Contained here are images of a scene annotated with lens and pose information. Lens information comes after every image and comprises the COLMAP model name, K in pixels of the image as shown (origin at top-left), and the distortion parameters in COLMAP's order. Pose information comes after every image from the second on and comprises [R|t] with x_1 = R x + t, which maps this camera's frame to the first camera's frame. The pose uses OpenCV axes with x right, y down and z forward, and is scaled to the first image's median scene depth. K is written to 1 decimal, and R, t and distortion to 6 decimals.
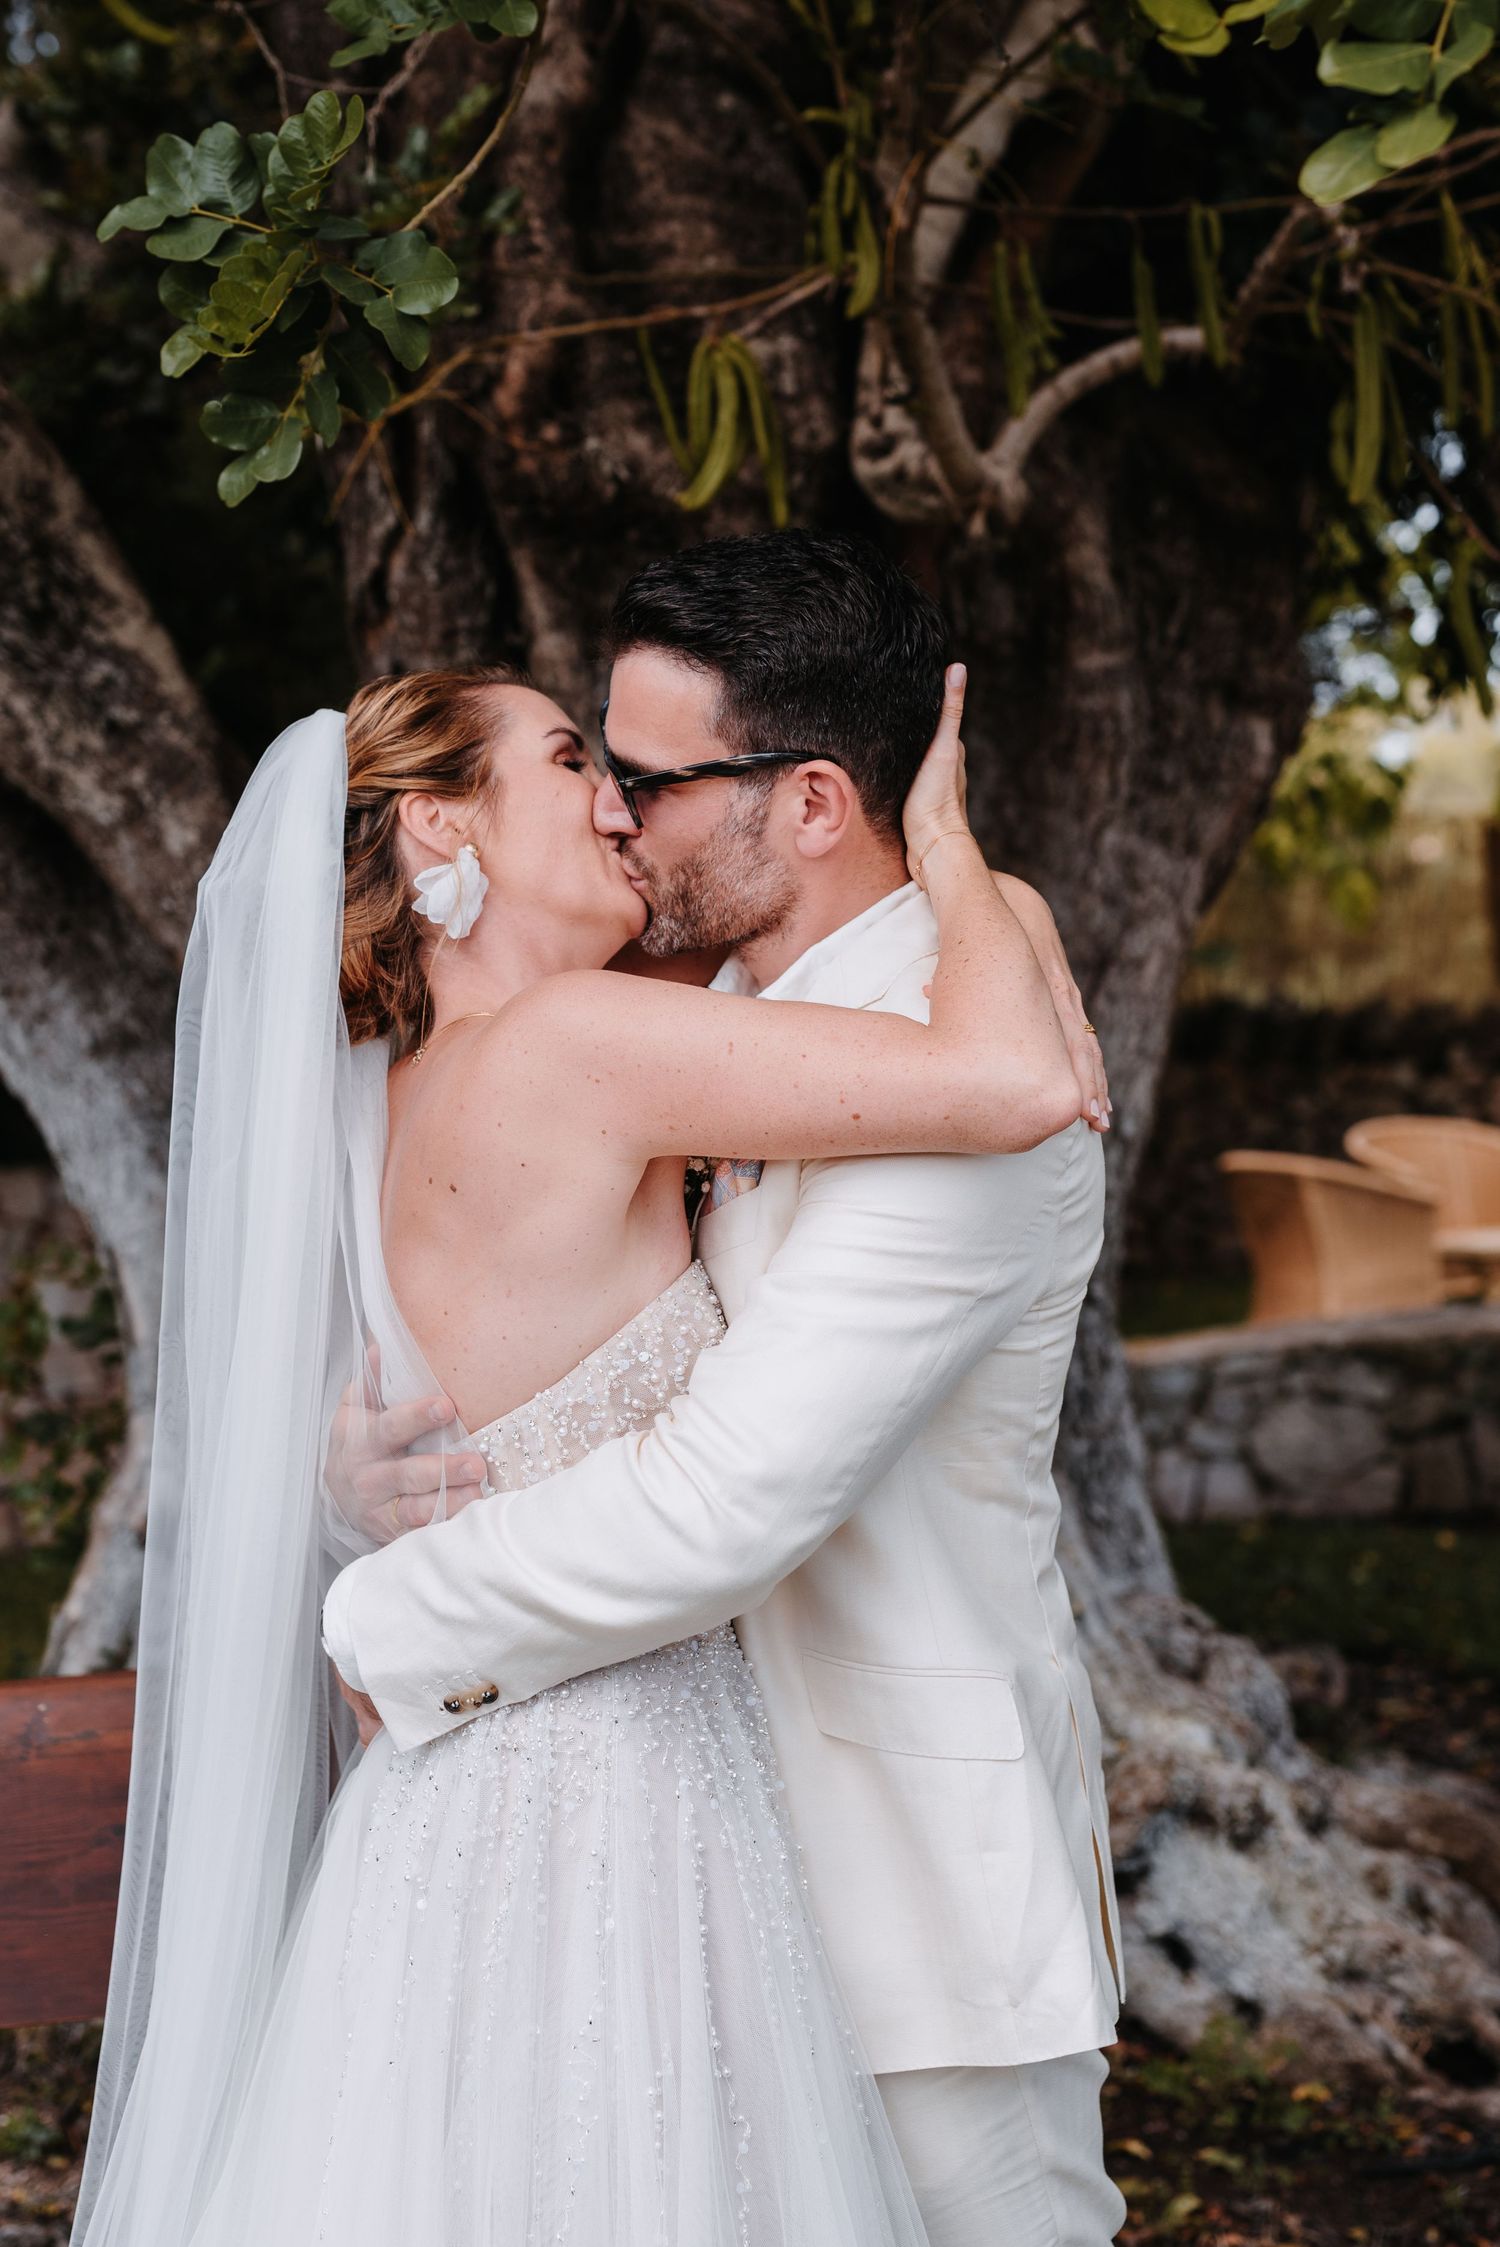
lens RADIAL K [[3566.7, 0, 750.0], [0, 3566.7, 1123.5], [0, 0, 1]] dist [-0.032903, 0.110723]
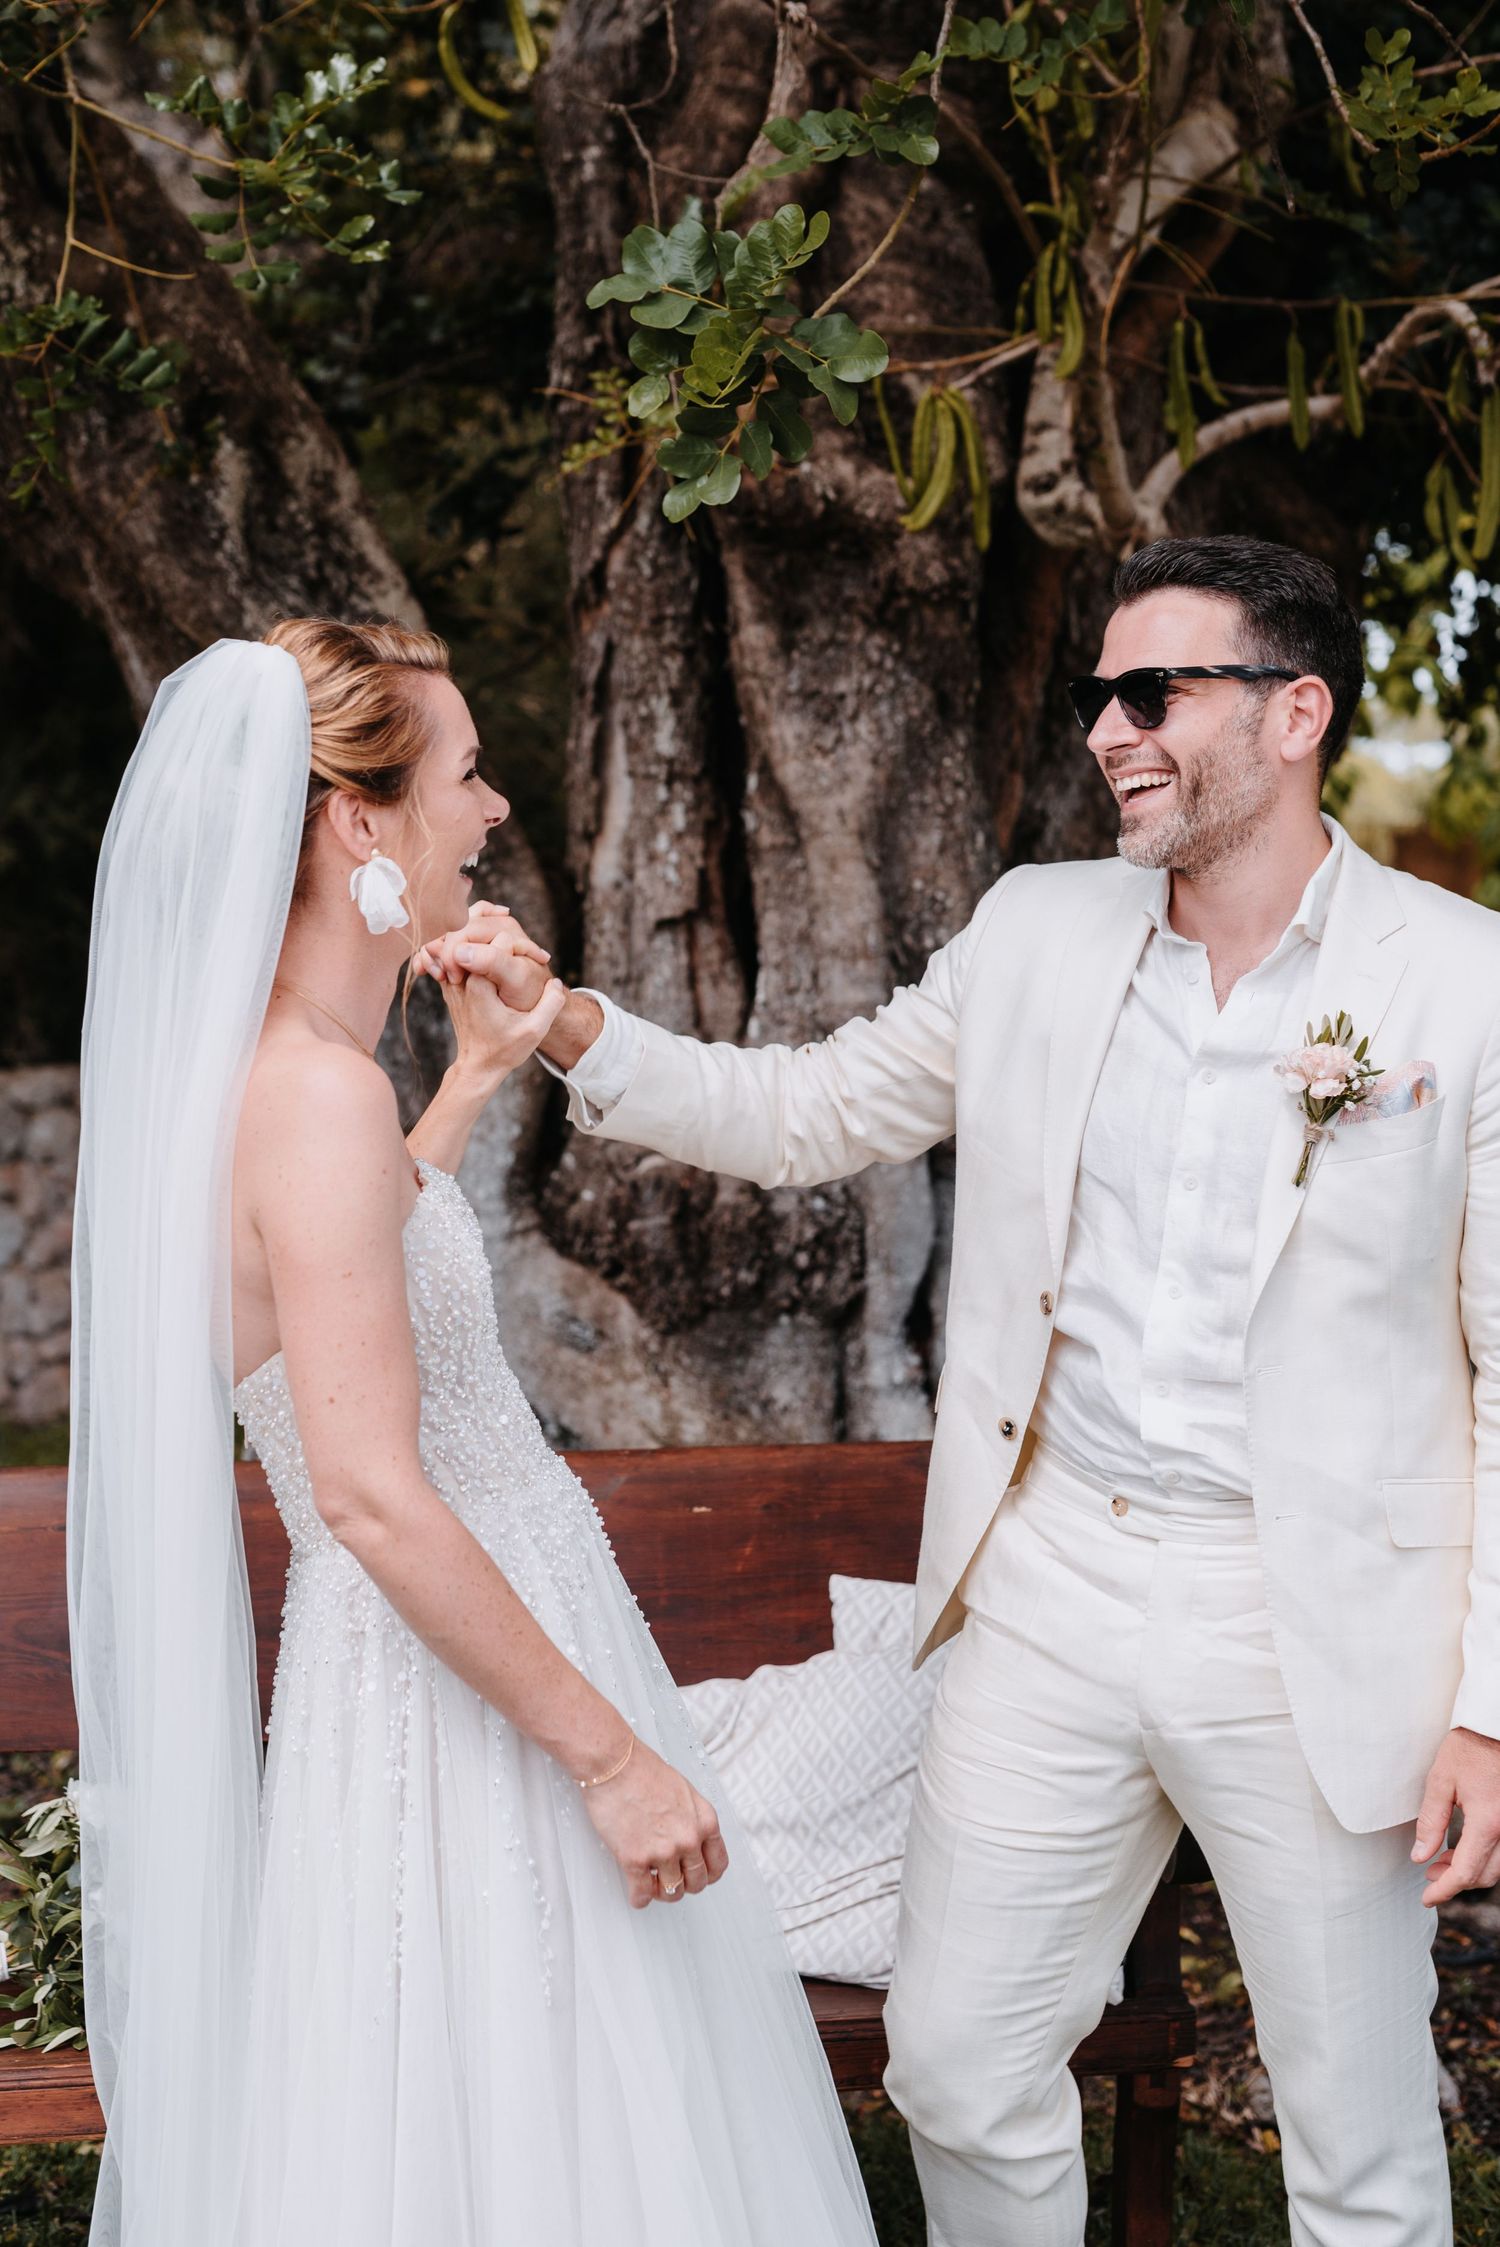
lens RADIAL K [[3374.7, 0, 628.2], [0, 3374.7, 1020.5], [0, 0, 1]] dist [-0.001378, -0.083200]
pose [[0.998464, 0.055336, 0.002650, -0.094203], [-0.055284, 0.998331, -0.016729, 0.014610], [-0.003571, 0.016557, 0.999857, -0.116832]]
